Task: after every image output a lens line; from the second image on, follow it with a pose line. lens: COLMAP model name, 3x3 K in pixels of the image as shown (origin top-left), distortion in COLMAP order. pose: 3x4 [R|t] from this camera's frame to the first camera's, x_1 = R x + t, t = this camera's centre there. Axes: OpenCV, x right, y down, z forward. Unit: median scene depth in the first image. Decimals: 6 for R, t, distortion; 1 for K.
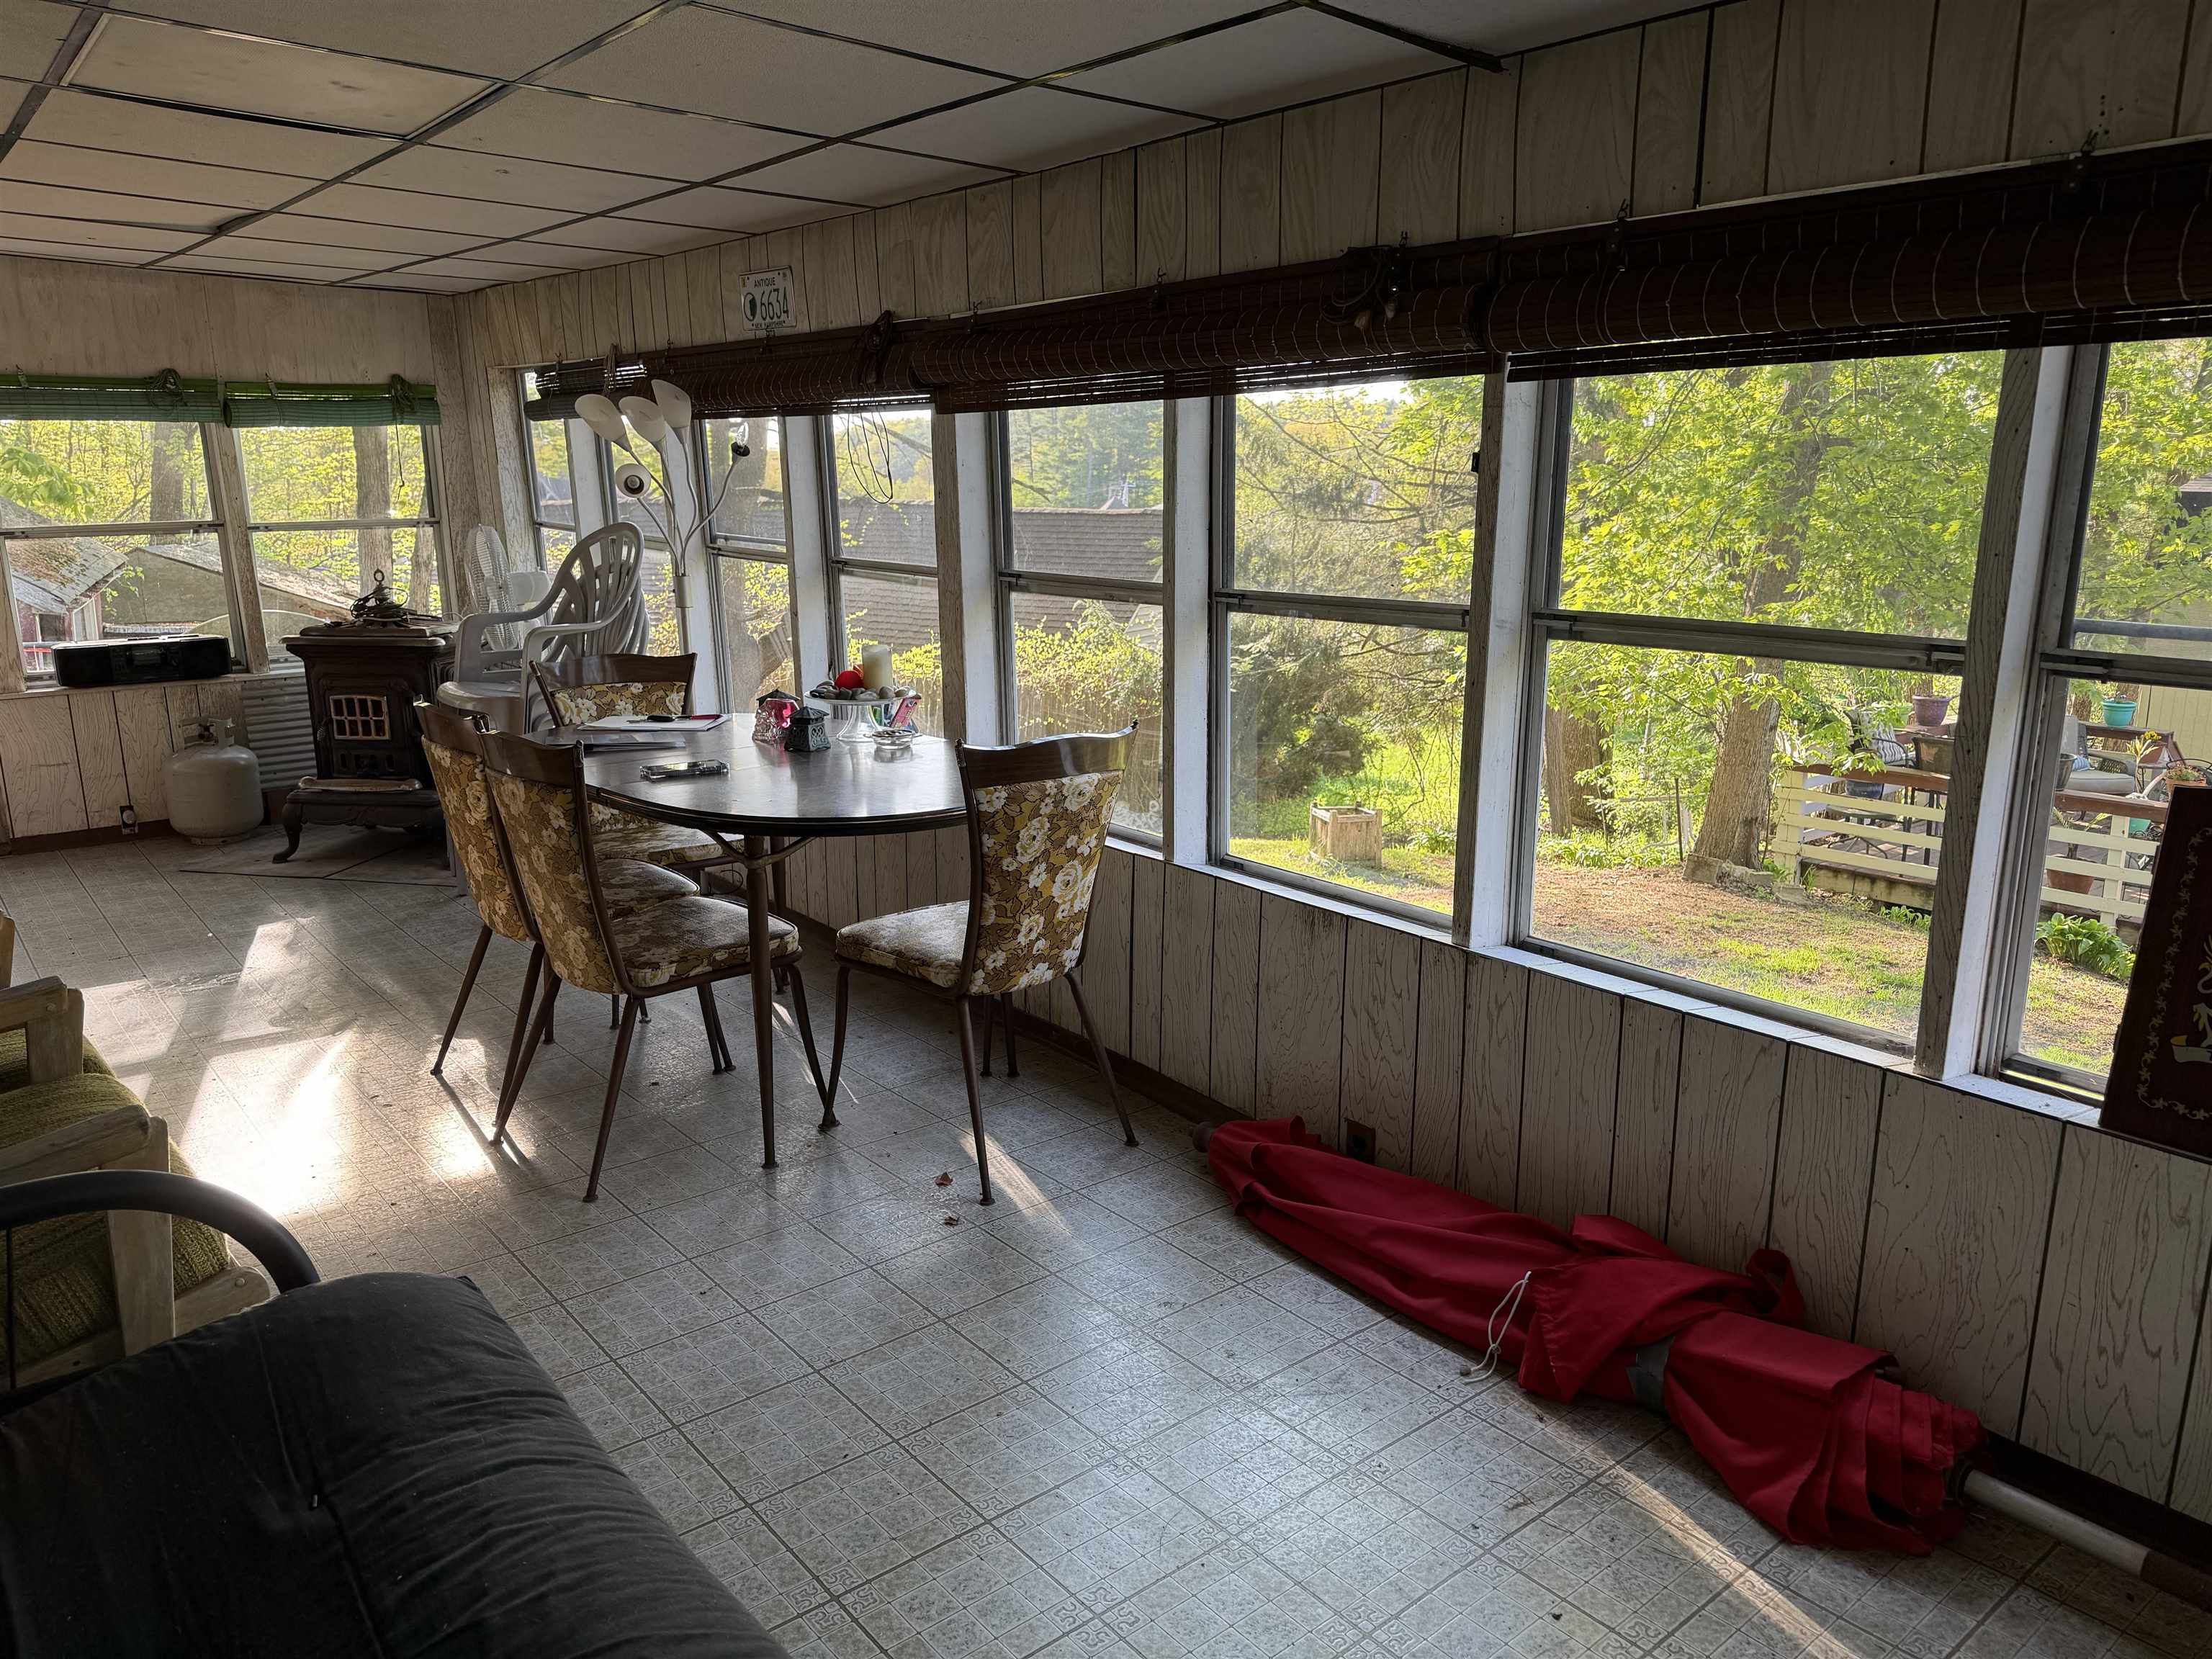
lens RADIAL K [[1544.5, 0, 1103.1], [0, 1544.5, 851.9], [0, 0, 1]] dist [0.044787, -0.059707]
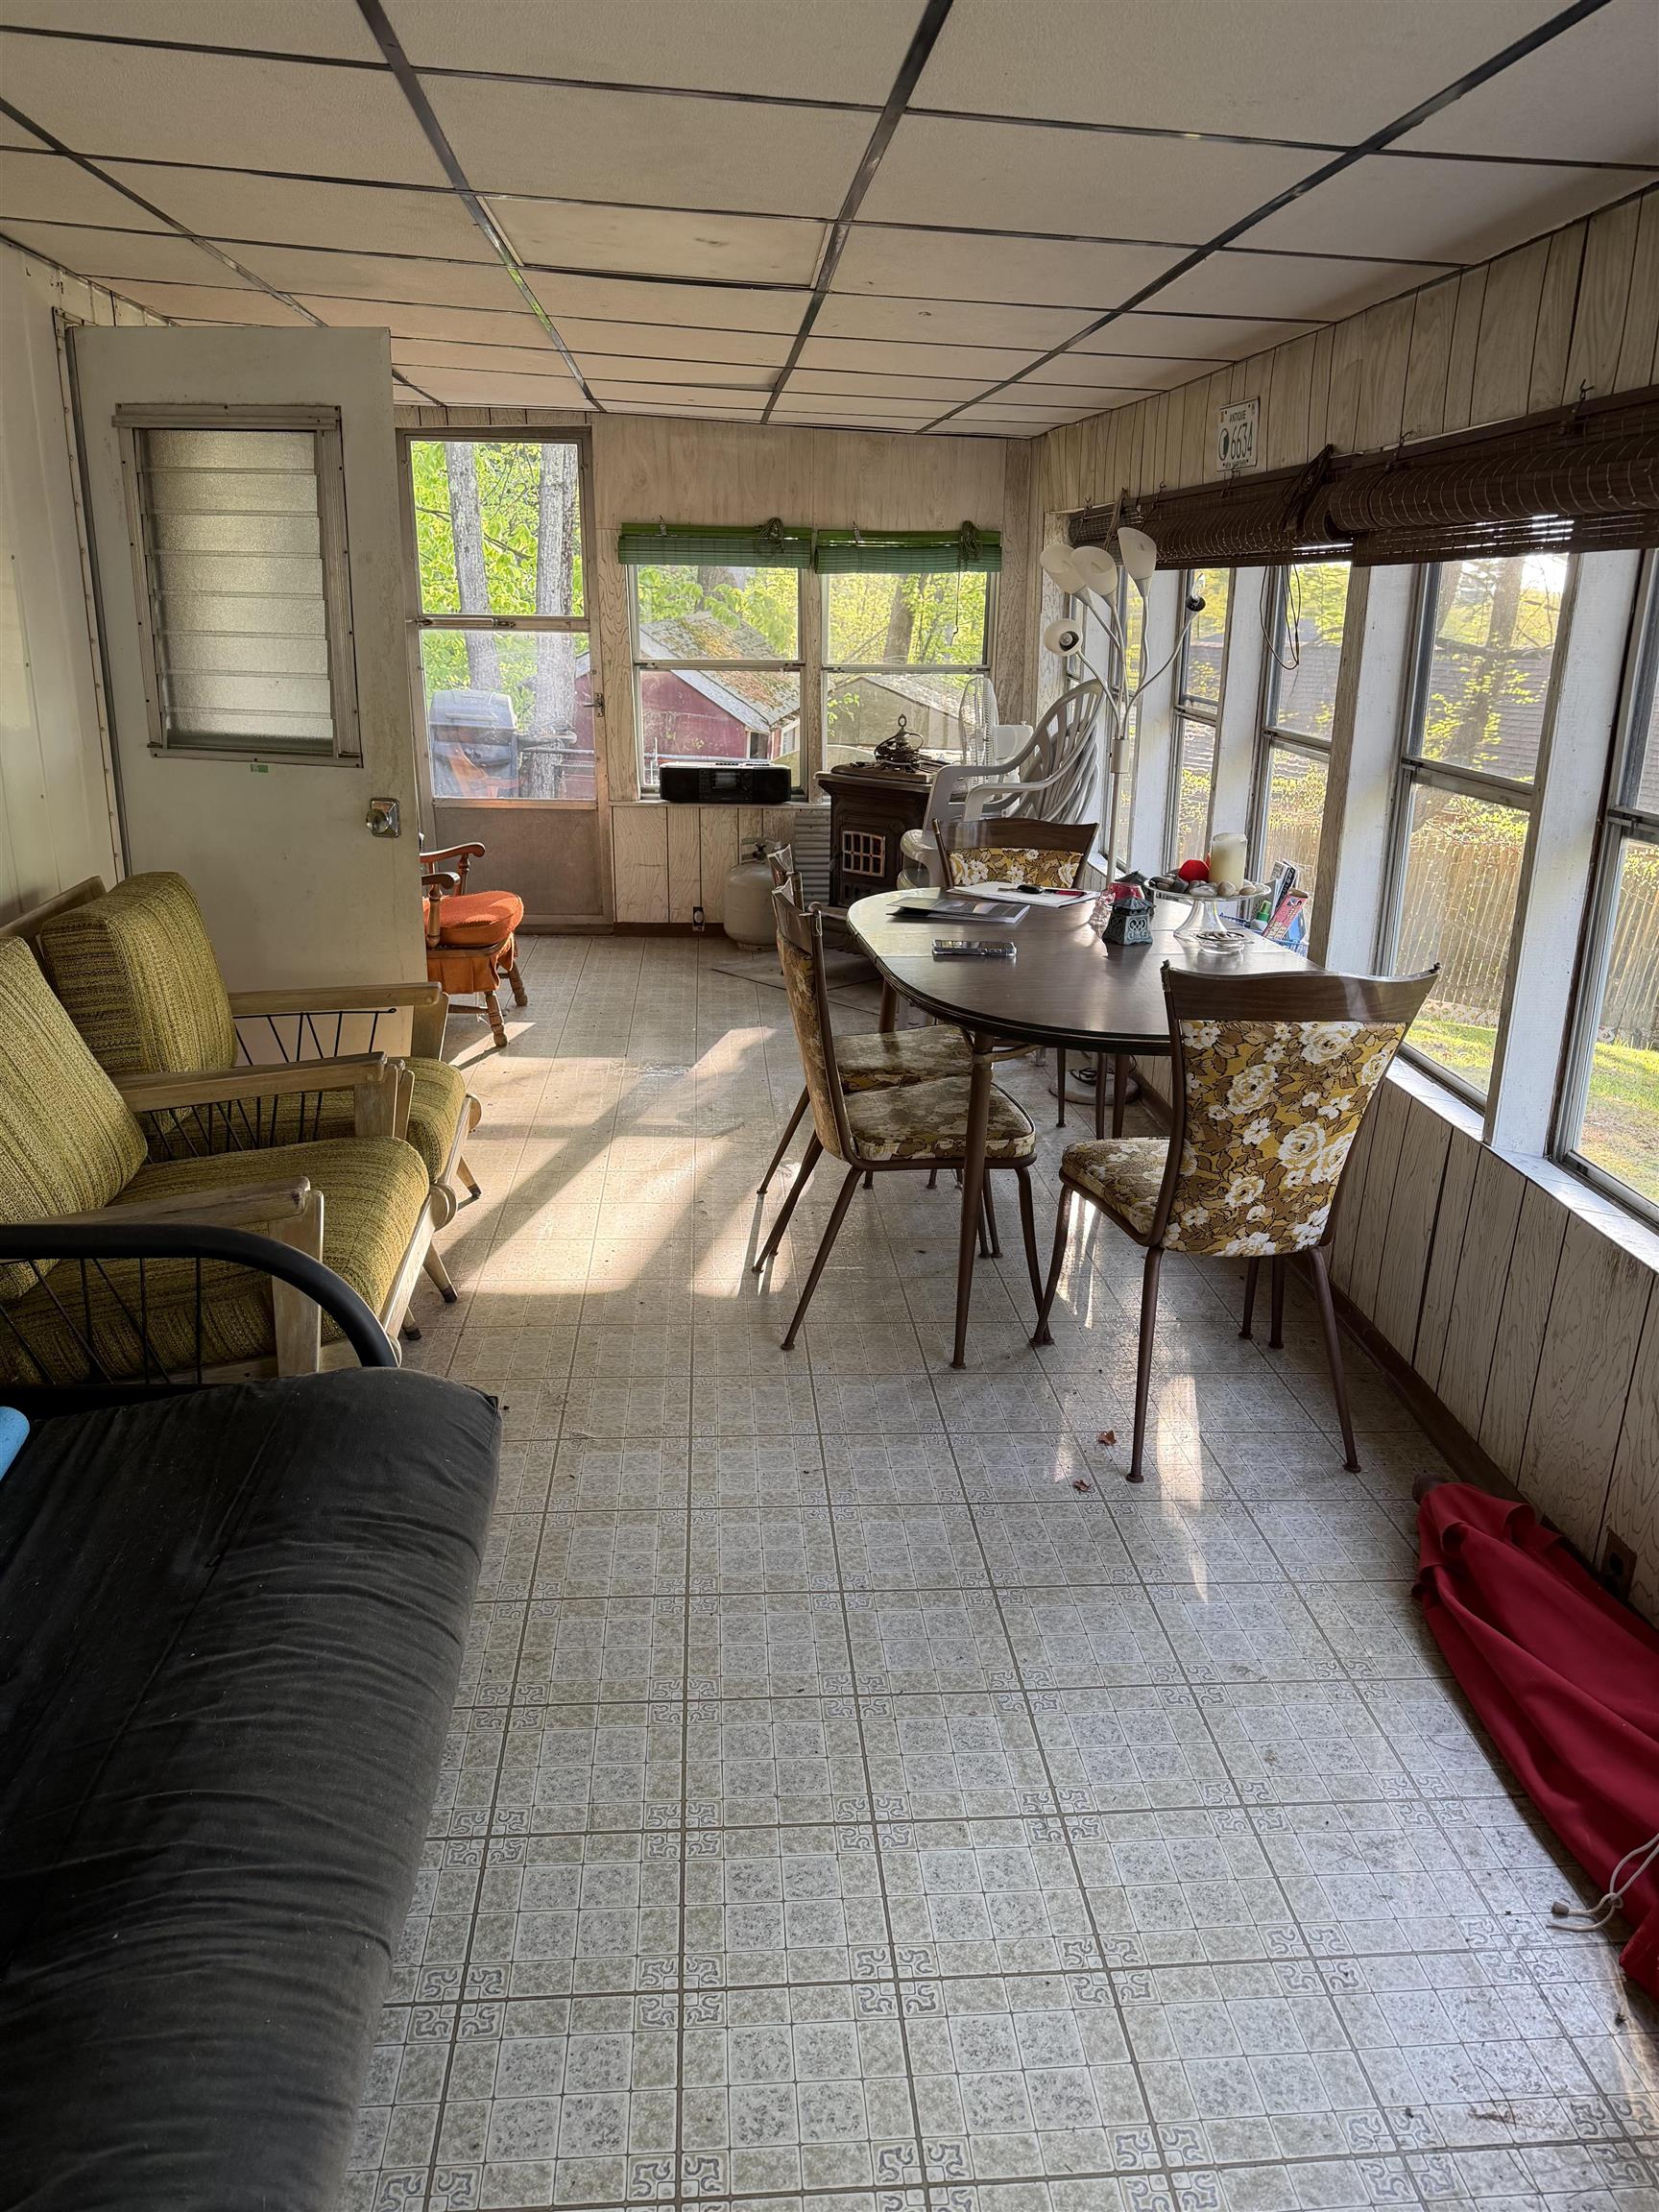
lens RADIAL K [[1544.4, 0, 829.5], [0, 1544.4, 1106.0], [0, 0, 1]] dist [0.159402, -0.296938]
pose [[0.819115, 0.192795, -0.540260, 0.205432], [-0.157188, 0.981216, 0.111833, -0.052234], [0.551673, -0.006682, 0.834034, 0.143752]]
